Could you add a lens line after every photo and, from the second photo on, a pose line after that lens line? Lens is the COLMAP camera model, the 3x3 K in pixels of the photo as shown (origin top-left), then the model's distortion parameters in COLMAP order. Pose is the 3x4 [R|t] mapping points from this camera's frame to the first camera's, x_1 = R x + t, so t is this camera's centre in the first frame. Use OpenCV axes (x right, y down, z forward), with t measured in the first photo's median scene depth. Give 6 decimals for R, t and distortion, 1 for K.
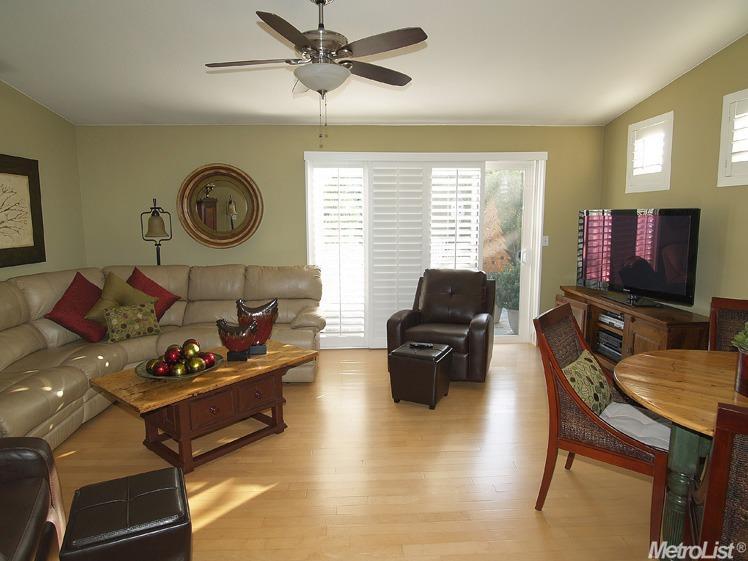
lens RADIAL K [[471.0, 0, 372.0], [0, 471.0, 280.5], [0, 0, 1]] dist [-0.034411, 0.008959]
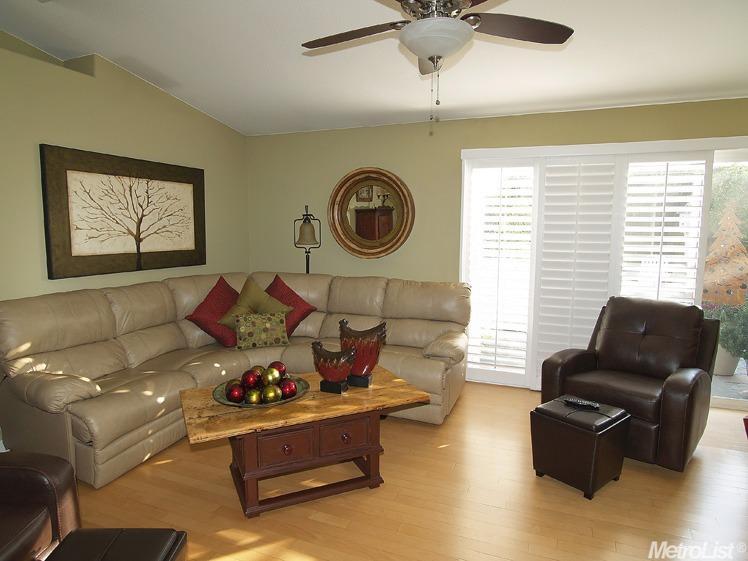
lens RADIAL K [[471.0, 0, 372.5], [0, 471.0, 279.6], [0, 0, 1]] dist [-0.034411, 0.008959]
pose [[0.906602, 0.056677, -0.418162, 0.096022], [-0.067238, 0.997681, -0.010552, -0.021791], [0.416595, 0.037683, 0.908311, 0.196493]]
